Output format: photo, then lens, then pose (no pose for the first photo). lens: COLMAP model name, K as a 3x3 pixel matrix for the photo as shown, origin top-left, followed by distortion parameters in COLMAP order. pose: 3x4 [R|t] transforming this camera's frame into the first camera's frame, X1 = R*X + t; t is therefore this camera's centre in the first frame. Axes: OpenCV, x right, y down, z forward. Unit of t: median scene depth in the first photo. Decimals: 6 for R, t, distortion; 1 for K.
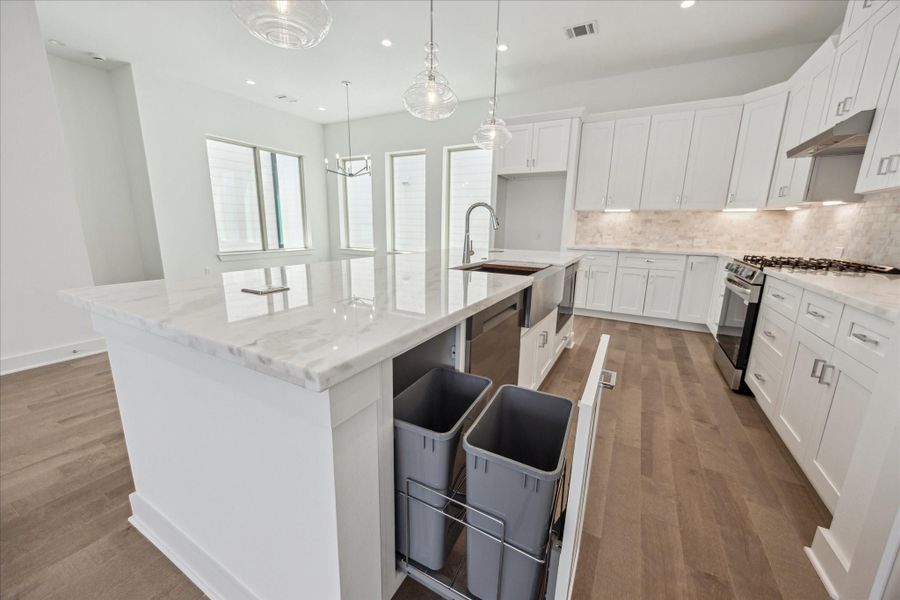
lens RADIAL K [[351.1, 0, 450.0], [0, 351.1, 300.0], [0, 0, 1]] dist [-0.000451, 0.000125]
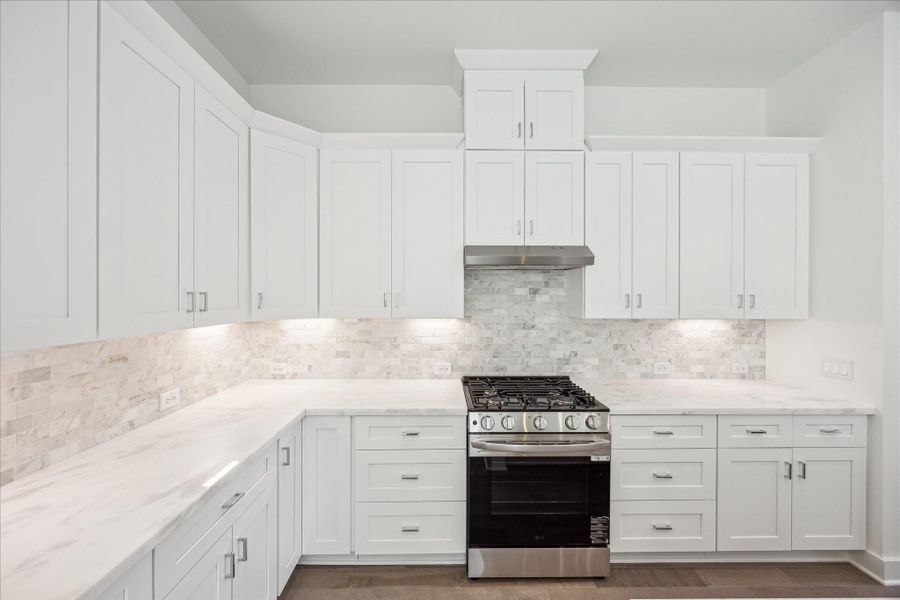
lens RADIAL K [[351.1, 0, 450.0], [0, 351.1, 300.0], [0, 0, 1]] dist [-0.000451, 0.000125]
pose [[-0.489383, -0.026433, 0.871668, 0.202055], [0.173042, 0.976722, 0.126770, -0.279581], [-0.854729, 0.212874, -0.473417, 0.913372]]
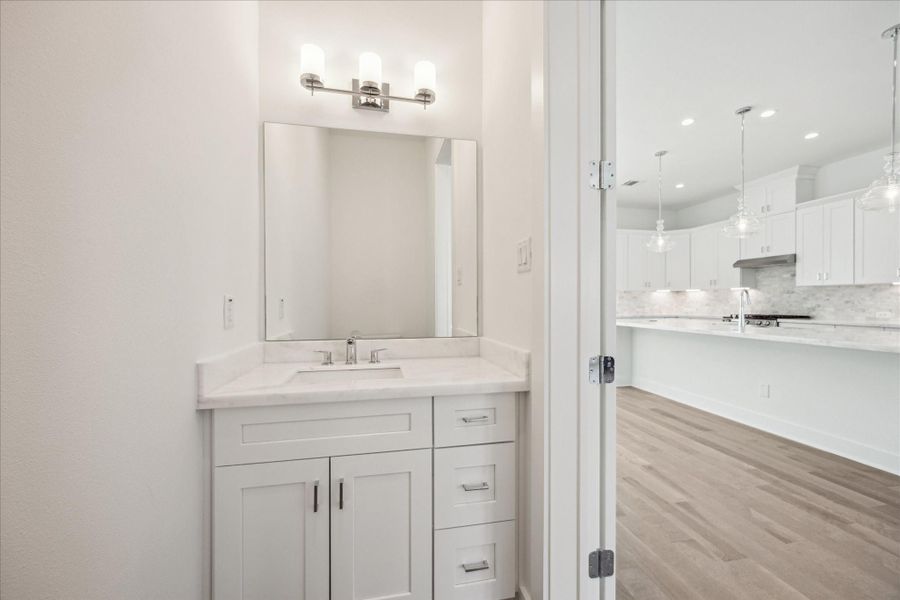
lens RADIAL K [[351.1, 0, 450.0], [0, 351.1, 300.0], [0, 0, 1]] dist [-0.000451, 0.000125]
pose [[0.754870, -0.017846, 0.655632, -1.091659], [0.154664, 0.976282, -0.151500, -0.104596], [-0.637378, 0.215765, 0.739726, 0.370945]]
